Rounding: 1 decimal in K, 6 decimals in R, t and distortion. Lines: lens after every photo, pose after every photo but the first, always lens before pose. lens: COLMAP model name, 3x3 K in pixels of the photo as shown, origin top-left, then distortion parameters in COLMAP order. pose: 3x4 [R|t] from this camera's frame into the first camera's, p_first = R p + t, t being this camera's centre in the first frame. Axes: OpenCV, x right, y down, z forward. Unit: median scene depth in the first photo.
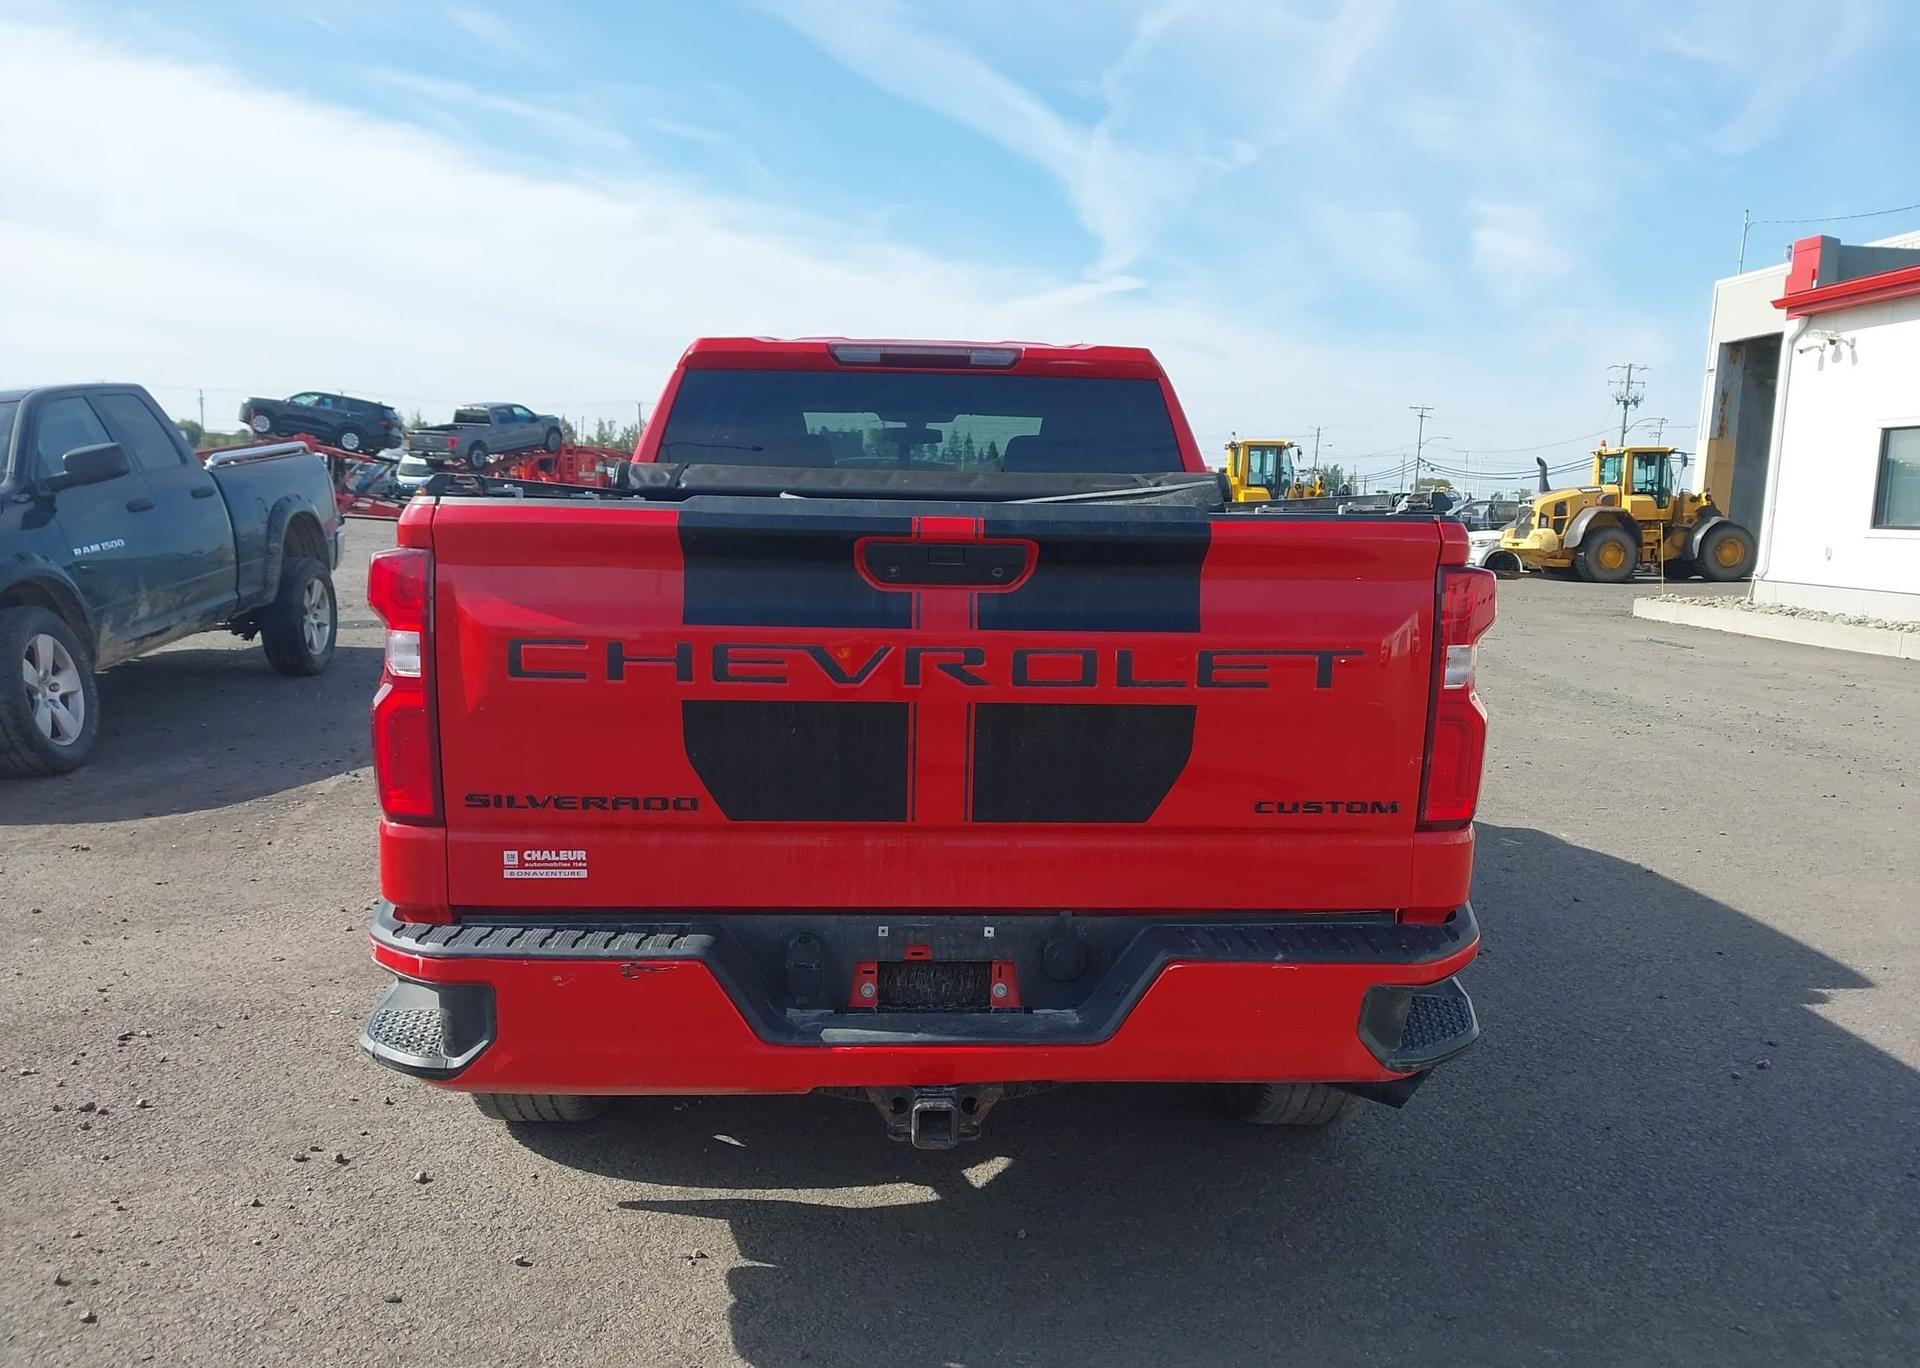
lens RADIAL K [[1509.4, 0, 967.9], [0, 1509.4, 747.6], [0, 0, 1]] dist [0.042660, -0.061913]
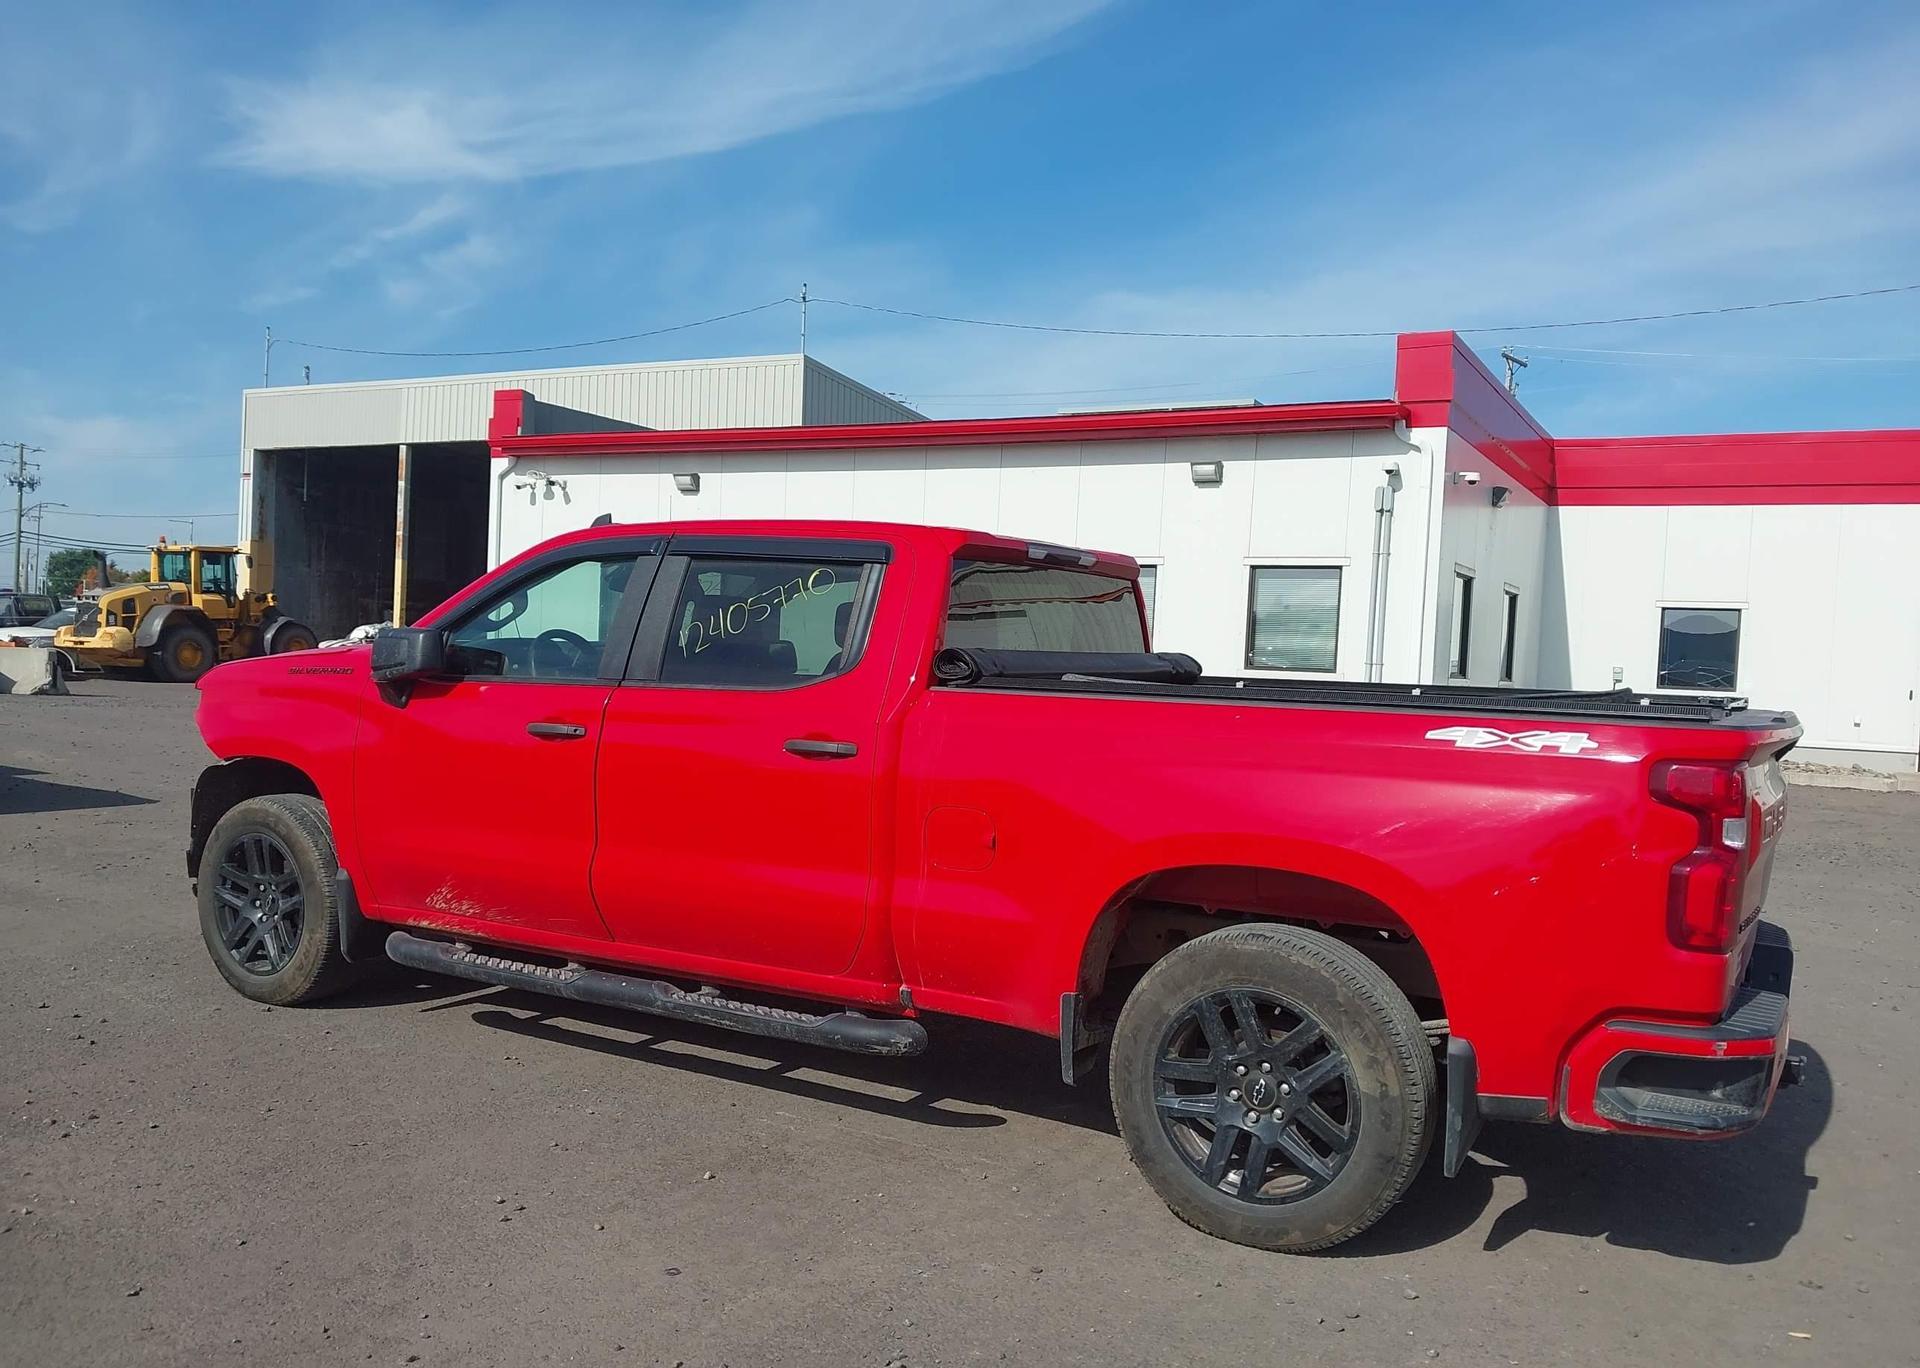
lens RADIAL K [[1509.4, 0, 967.9], [0, 1509.4, 747.6], [0, 0, 1]] dist [0.042660, -0.061913]
pose [[0.536695, -0.059948, 0.841644, -0.133980], [0.107280, 0.994226, 0.002406, -0.015316], [-0.836929, 0.089000, 0.540027, 0.055833]]
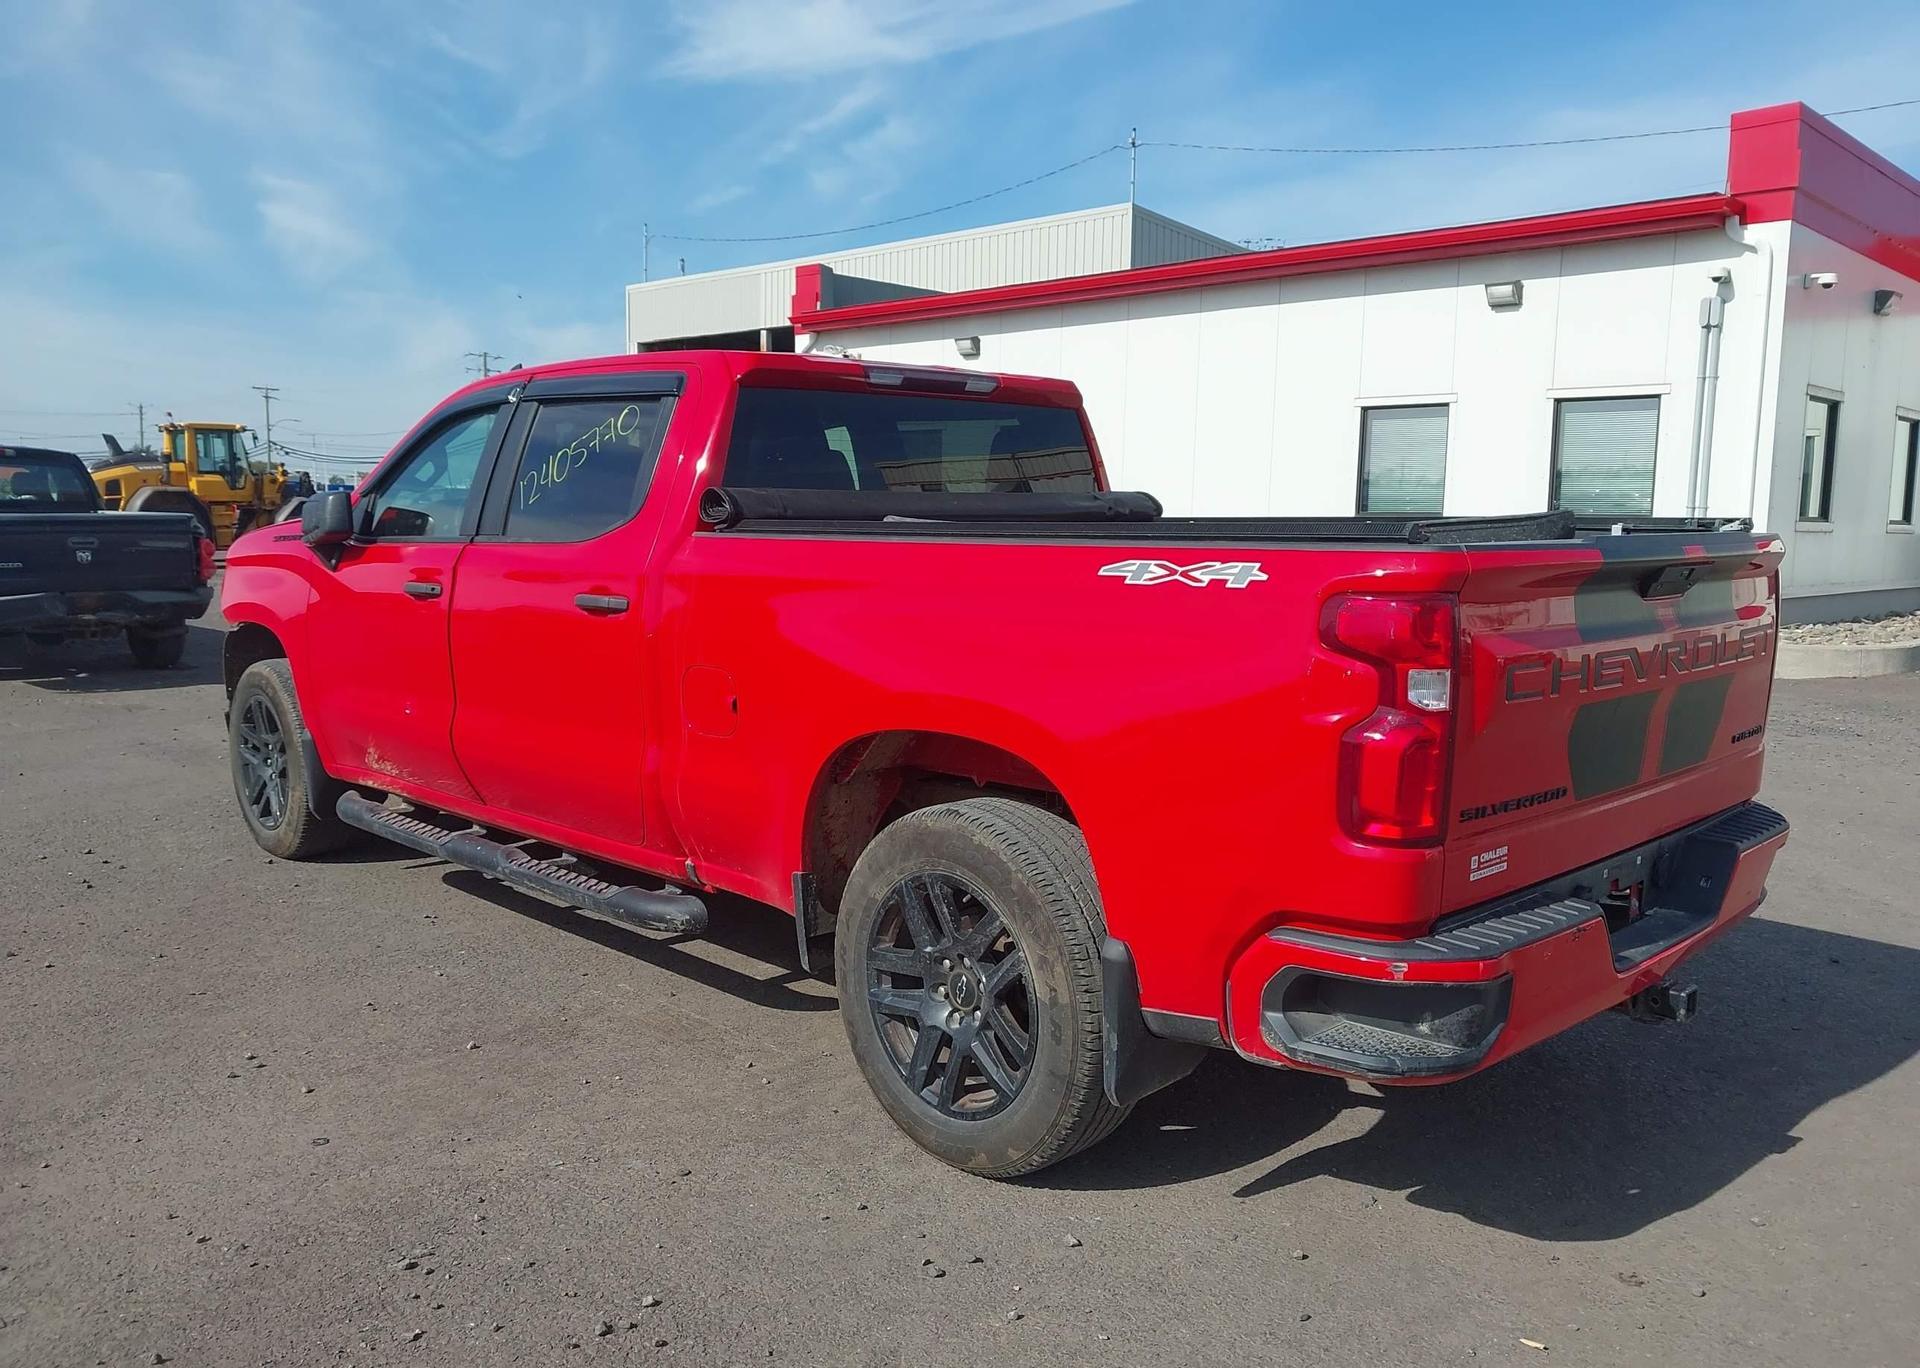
lens RADIAL K [[1502.8, 0, 956.8], [0, 1502.8, 744.2], [0, 0, 1]] dist [0.058533, -0.108508]
pose [[0.747195, -0.122913, 0.653140, -0.090663], [0.116439, 0.991760, 0.053431, -0.008271], [-0.654325, 0.036127, 0.755350, 0.027466]]
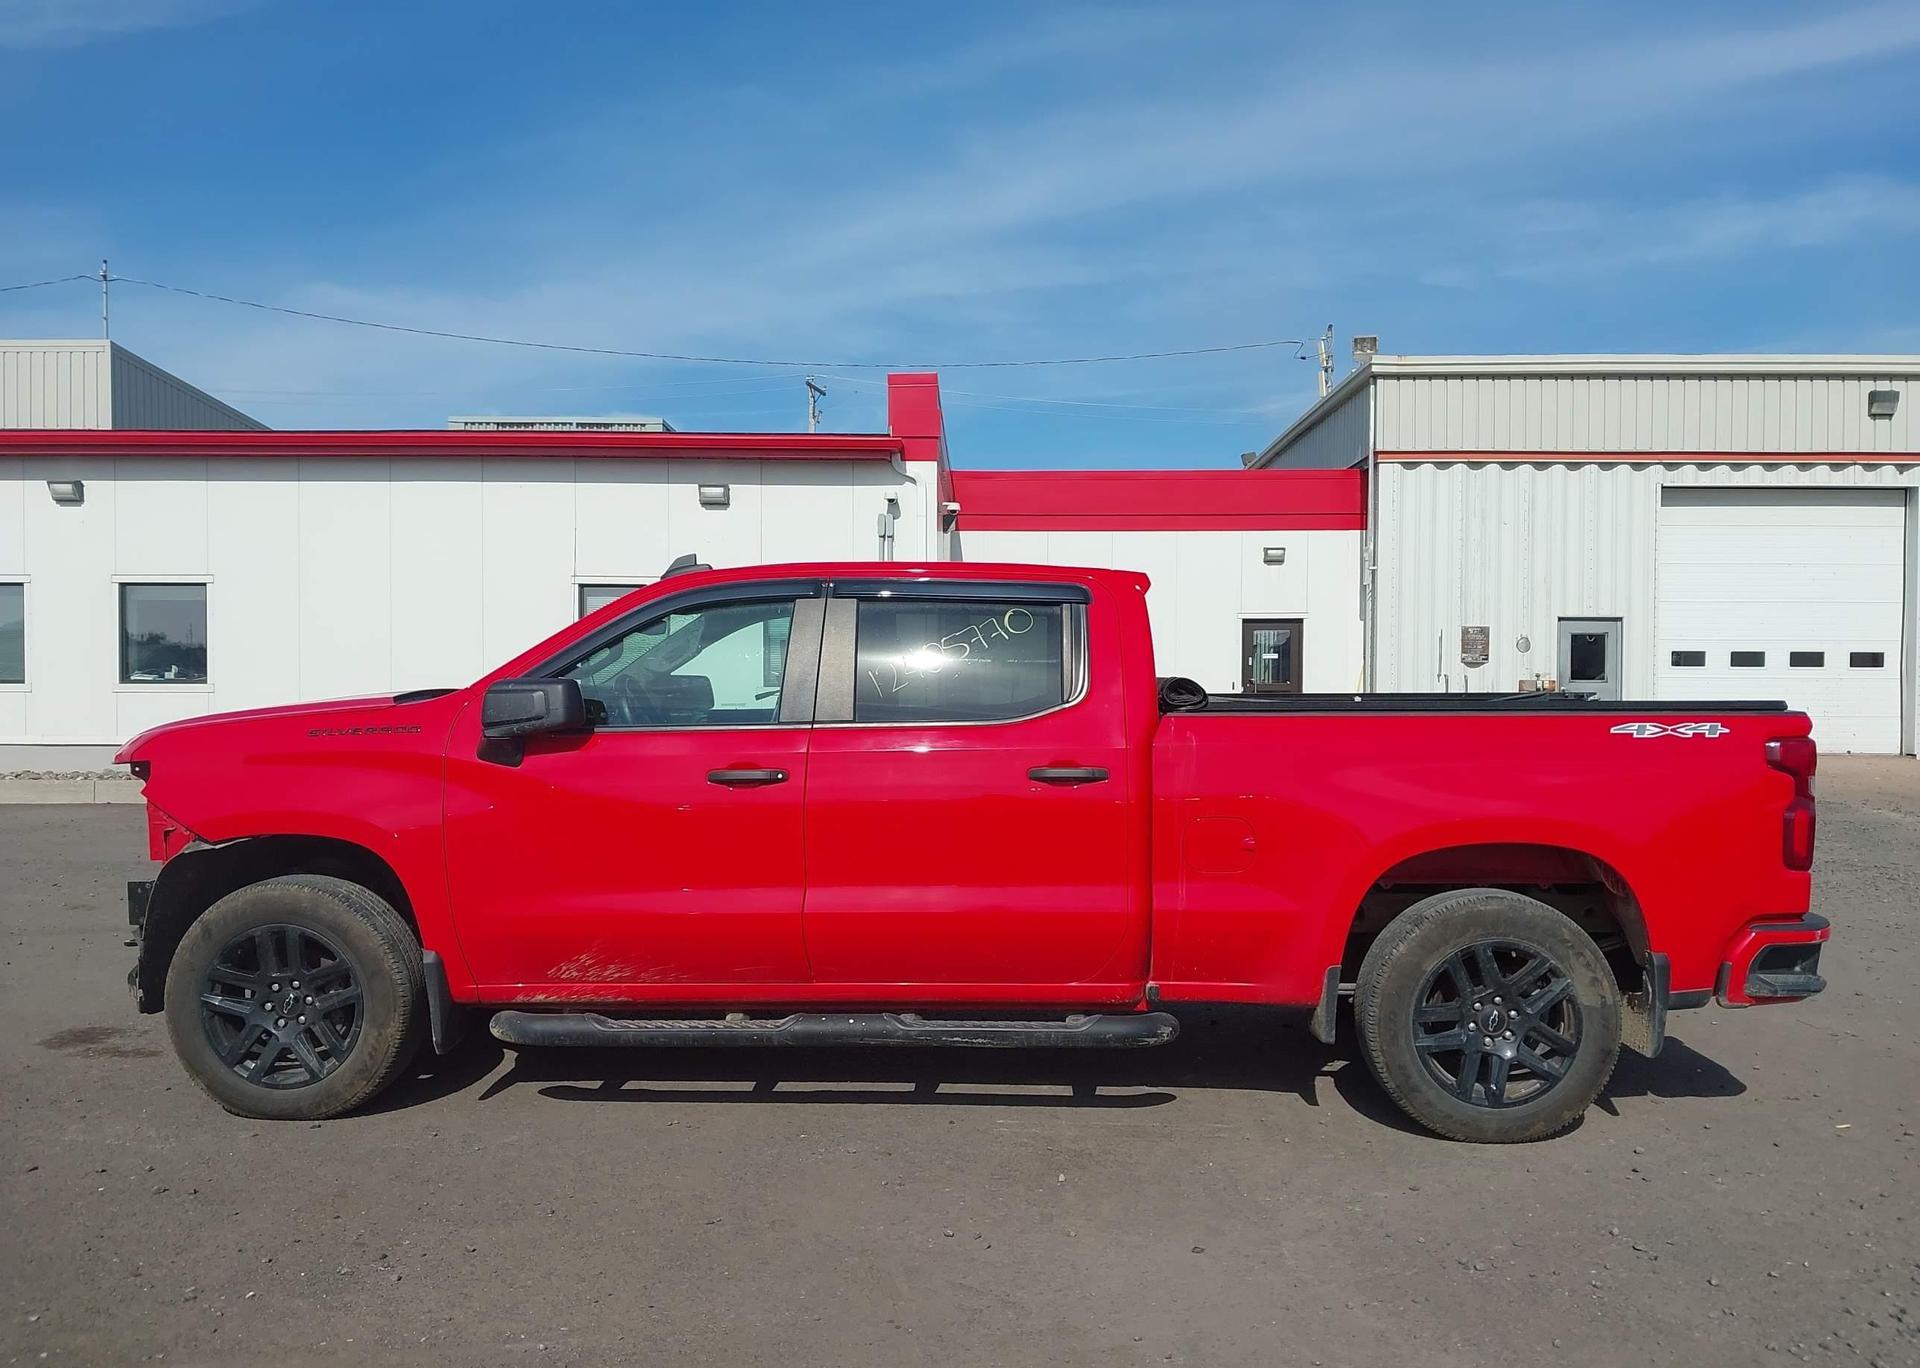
lens RADIAL K [[1509.4, 0, 967.9], [0, 1509.4, 747.6], [0, 0, 1]] dist [0.042660, -0.061913]
pose [[0.075887, -0.071381, 0.994558, -0.172263], [0.155962, 0.986007, 0.058867, -0.028568], [-0.984844, 0.150647, 0.085958, 0.133231]]
